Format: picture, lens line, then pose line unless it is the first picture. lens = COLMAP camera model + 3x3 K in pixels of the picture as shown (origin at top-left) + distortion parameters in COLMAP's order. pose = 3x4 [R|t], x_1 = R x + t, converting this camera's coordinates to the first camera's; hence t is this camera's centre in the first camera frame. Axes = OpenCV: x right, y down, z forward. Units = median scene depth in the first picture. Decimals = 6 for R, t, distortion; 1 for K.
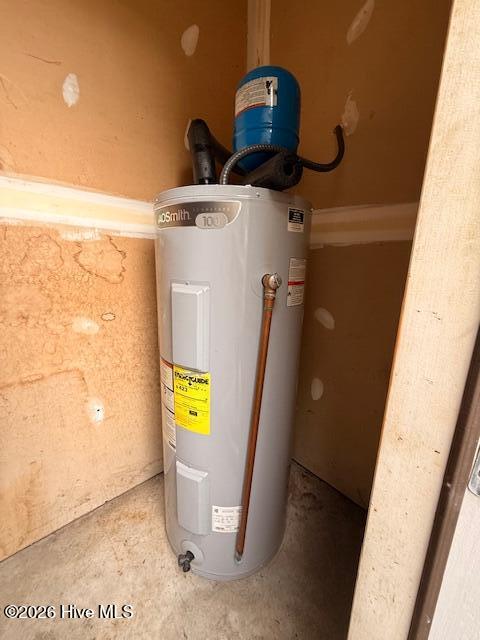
lens RADIAL K [[254.8, 0, 239.0], [0, 254.8, 318.8], [0, 0, 1]] dist [0.000885, -0.000347]
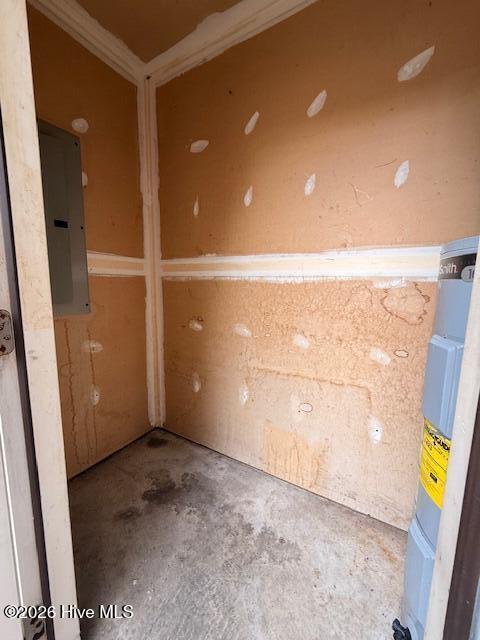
lens RADIAL K [[254.8, 0, 241.0], [0, 254.8, 320.0], [0, 0, 1]] dist [0.000885, -0.000347]
pose [[0.287056, 0.108745, -0.951721, 0.348214], [-0.204570, 0.977574, 0.049997, -0.067165], [0.935815, 0.180342, 0.302864, -0.011570]]
